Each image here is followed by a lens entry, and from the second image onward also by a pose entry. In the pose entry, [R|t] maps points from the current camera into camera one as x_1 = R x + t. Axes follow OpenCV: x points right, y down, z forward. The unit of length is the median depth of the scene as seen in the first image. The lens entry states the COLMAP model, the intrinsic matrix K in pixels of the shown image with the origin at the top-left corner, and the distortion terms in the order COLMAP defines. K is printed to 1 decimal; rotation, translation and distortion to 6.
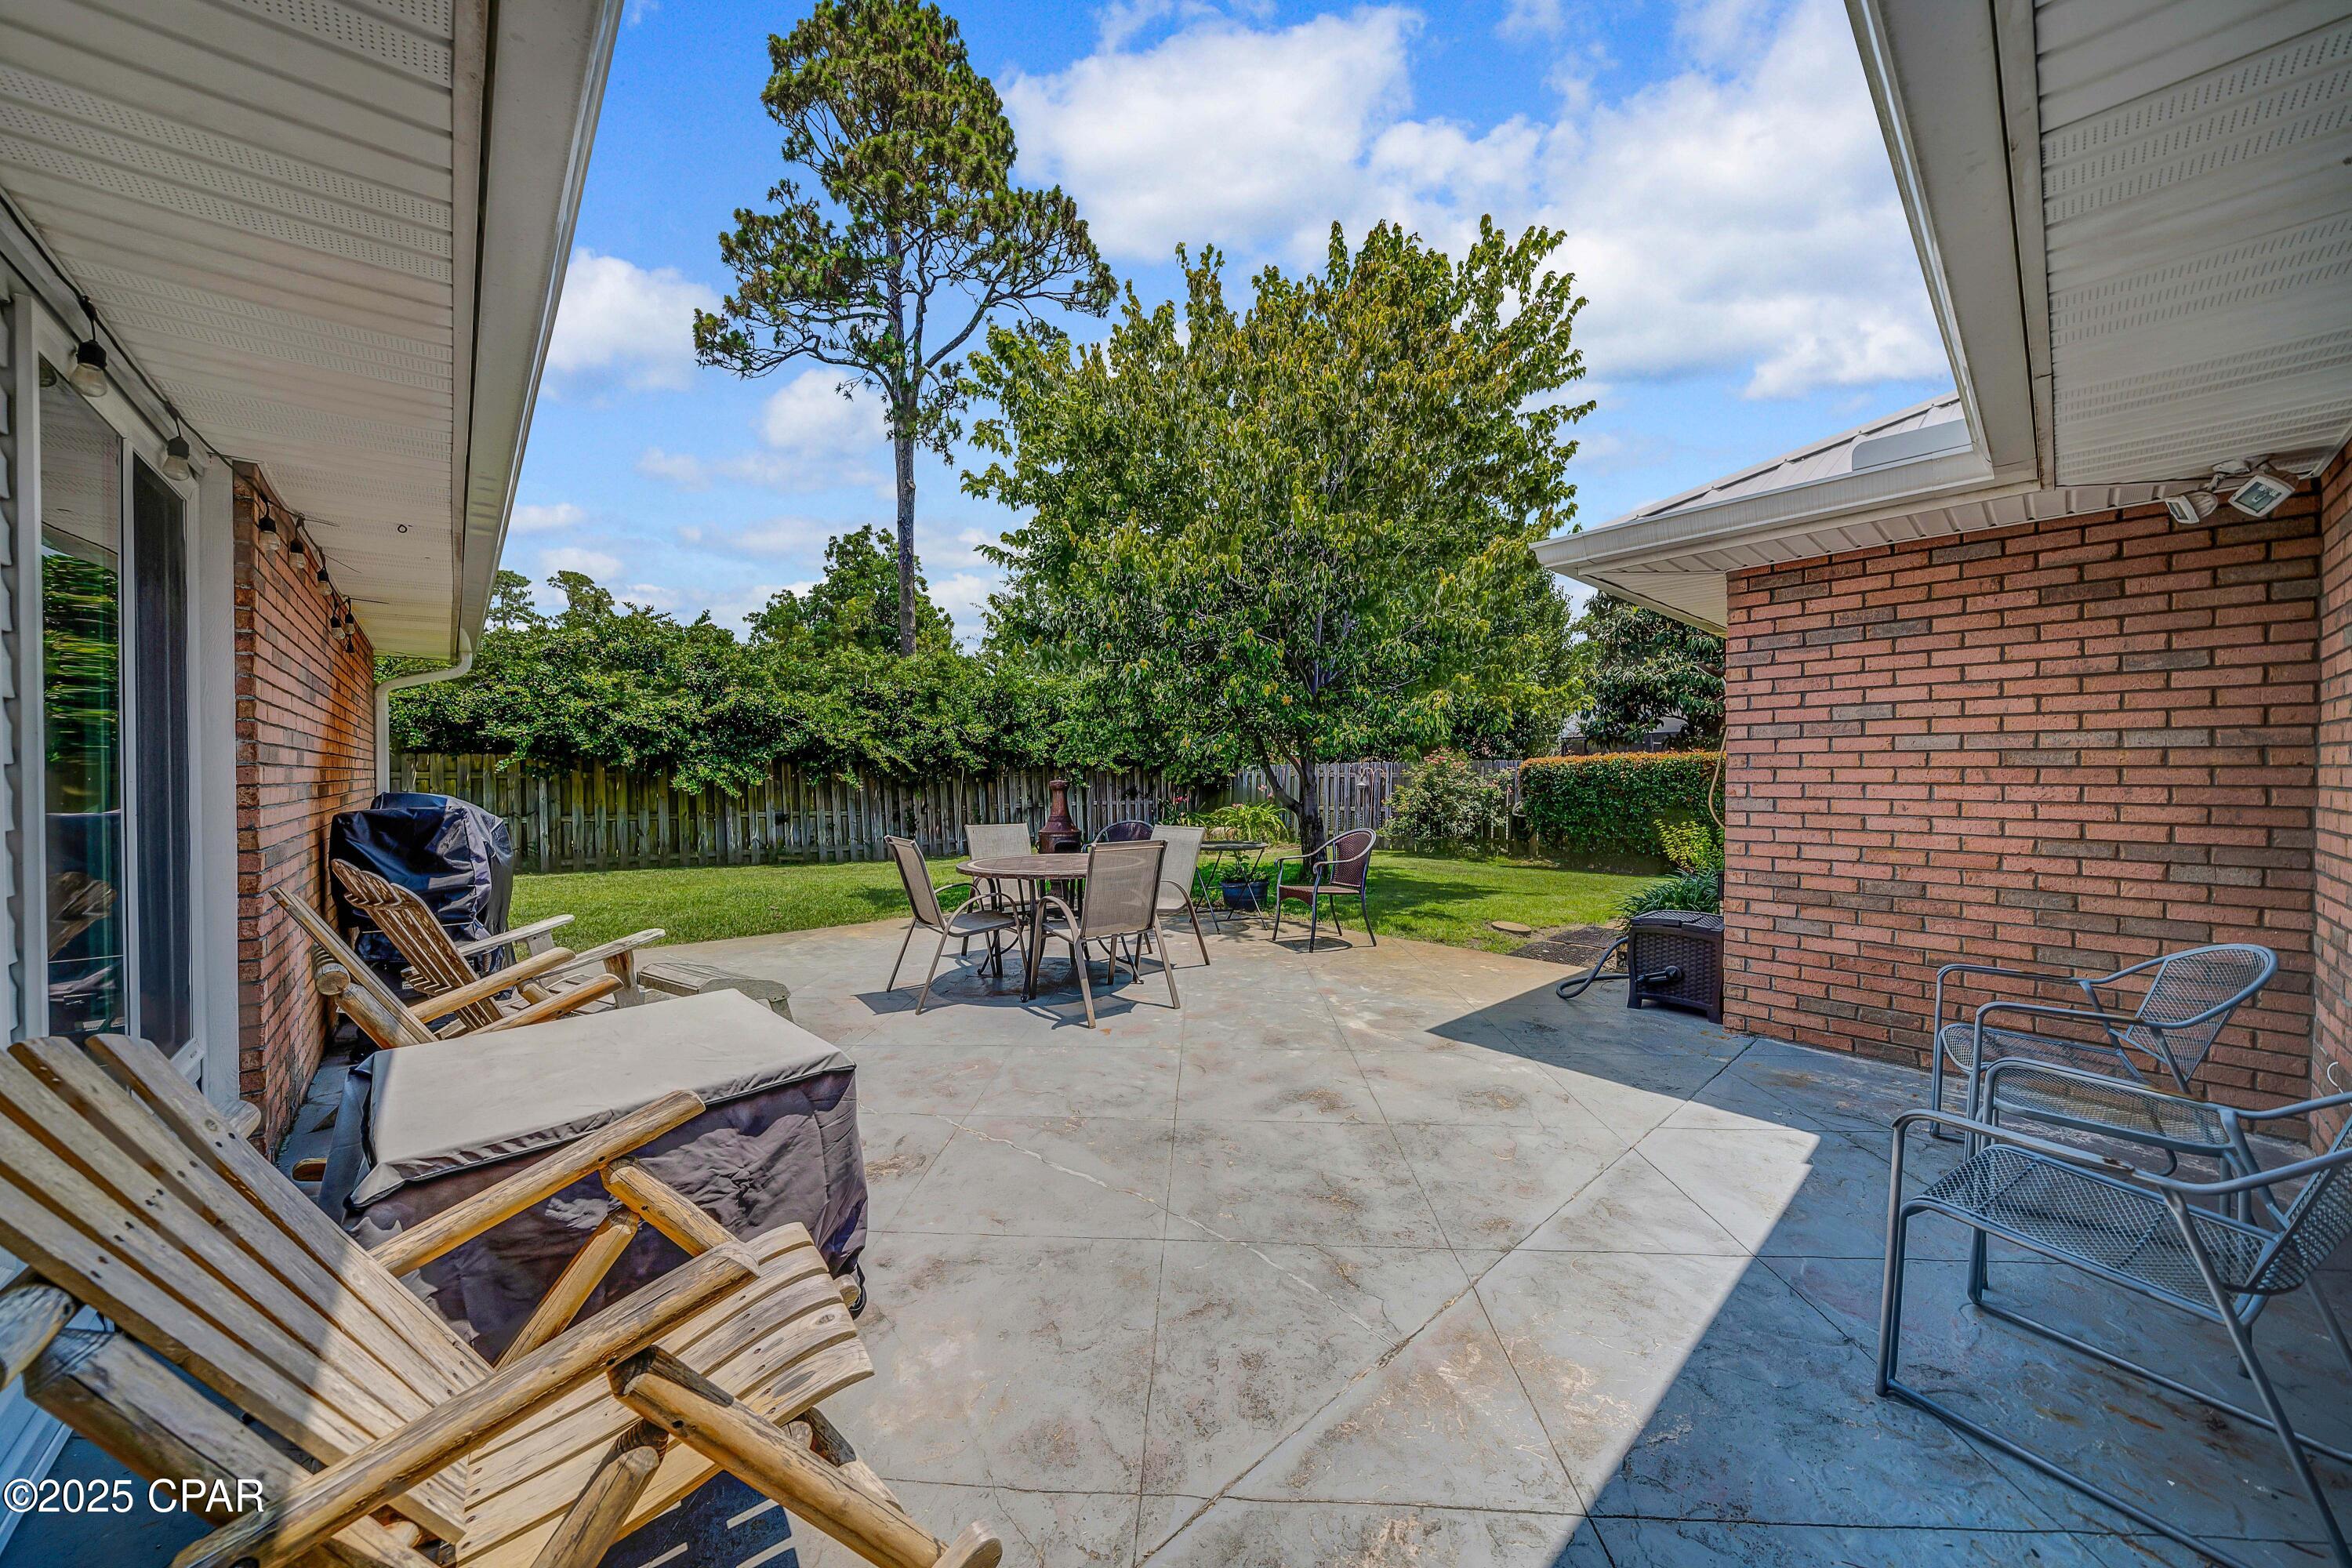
lens RADIAL K [[811.3, 0, 1162.1], [0, 811.3, 784.5], [0, 0, 1]] dist [-0.001646, 0.000018]
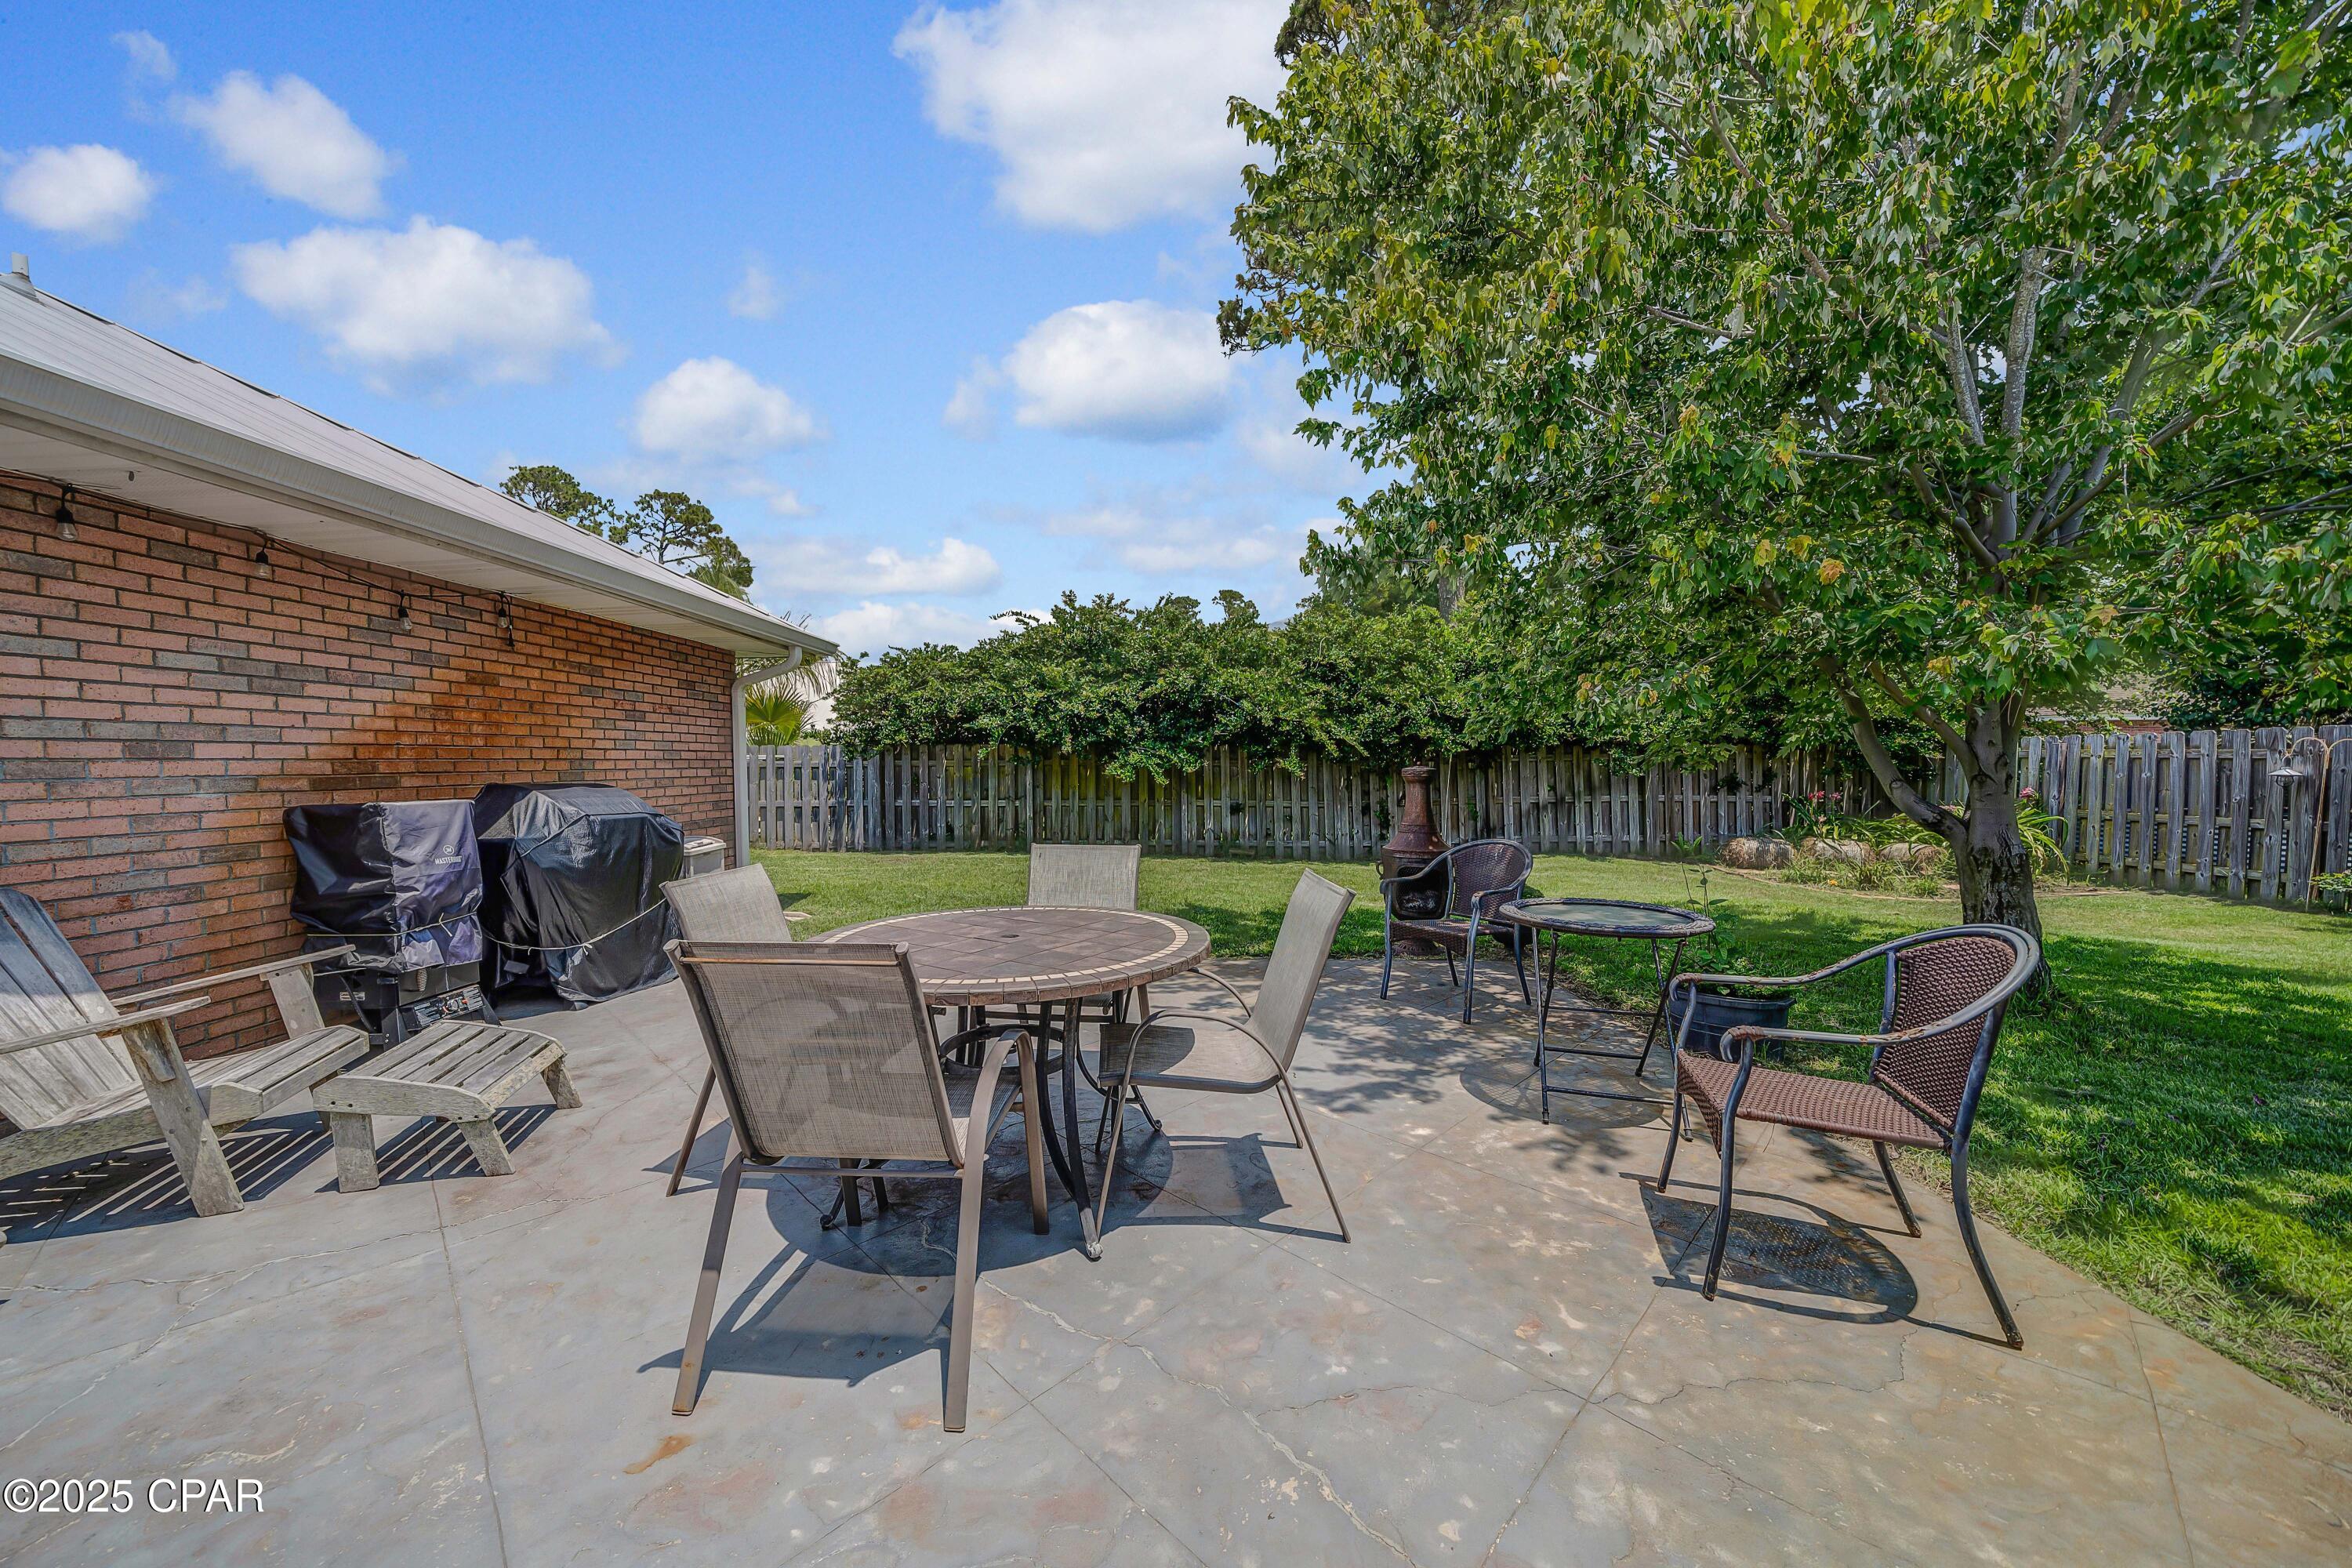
lens RADIAL K [[826.1, 0, 1160.1], [0, 826.1, 784.5], [0, 0, 1]] dist [-0.000943, -0.000066]
pose [[0.739527, 0.012708, -0.673007, 0.102359], [-0.000425, 0.999830, 0.018412, -0.002161], [0.673127, -0.013330, 0.739407, 0.256601]]
